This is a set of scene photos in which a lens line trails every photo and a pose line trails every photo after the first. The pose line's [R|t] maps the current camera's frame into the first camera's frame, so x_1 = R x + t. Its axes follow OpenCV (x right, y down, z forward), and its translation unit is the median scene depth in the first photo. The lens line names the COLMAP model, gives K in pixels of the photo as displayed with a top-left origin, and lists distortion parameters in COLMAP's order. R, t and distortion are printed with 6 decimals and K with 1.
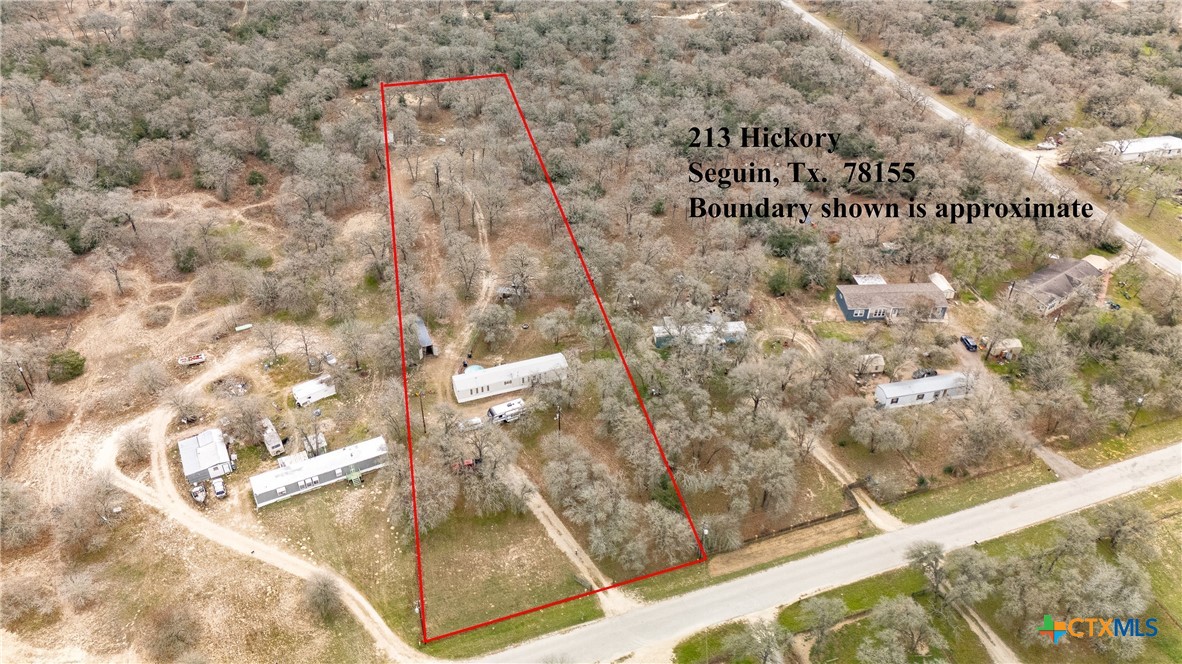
lens RADIAL K [[855.4, 0, 592.7], [0, 855.4, 330.2], [0, 0, 1]] dist [0.036083, -0.009412]
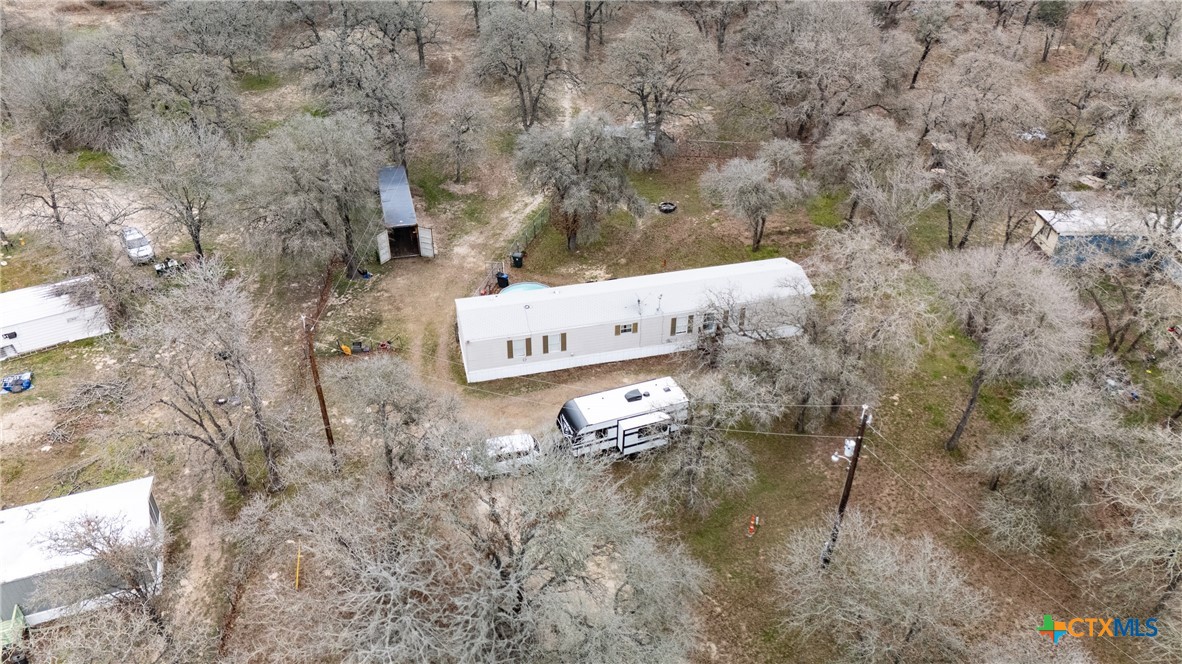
lens RADIAL K [[855.4, 0, 593.5], [0, 855.4, 333.9], [0, 0, 1]] dist [0.036083, -0.009412]
pose [[0.994713, 0.058177, -0.084629, -0.083655], [-0.060267, 0.997932, -0.022361, 0.070003], [0.083153, 0.027343, 0.996162, 0.678372]]
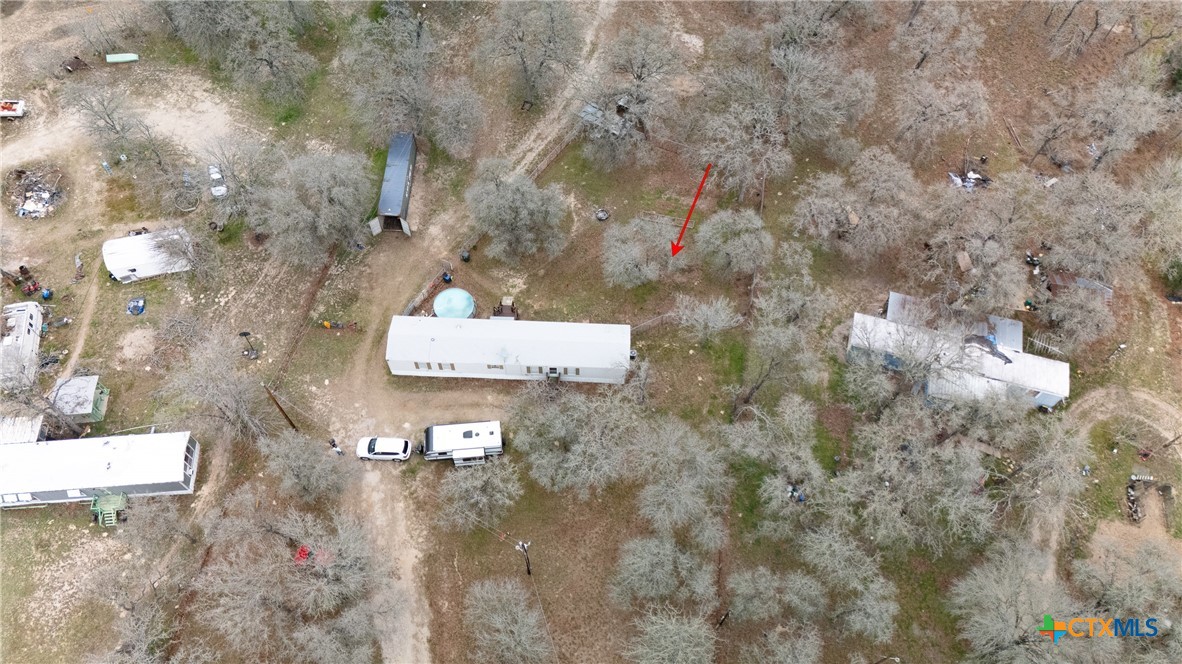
lens RADIAL K [[855.4, 0, 584.1], [0, 855.4, 331.0], [0, 0, 1]] dist [0.036083, -0.009412]
pose [[0.924578, 0.334601, -0.182203, 0.026348], [-0.234614, 0.876825, 0.419684, -0.166275], [0.300187, -0.345283, 0.889195, 0.593551]]
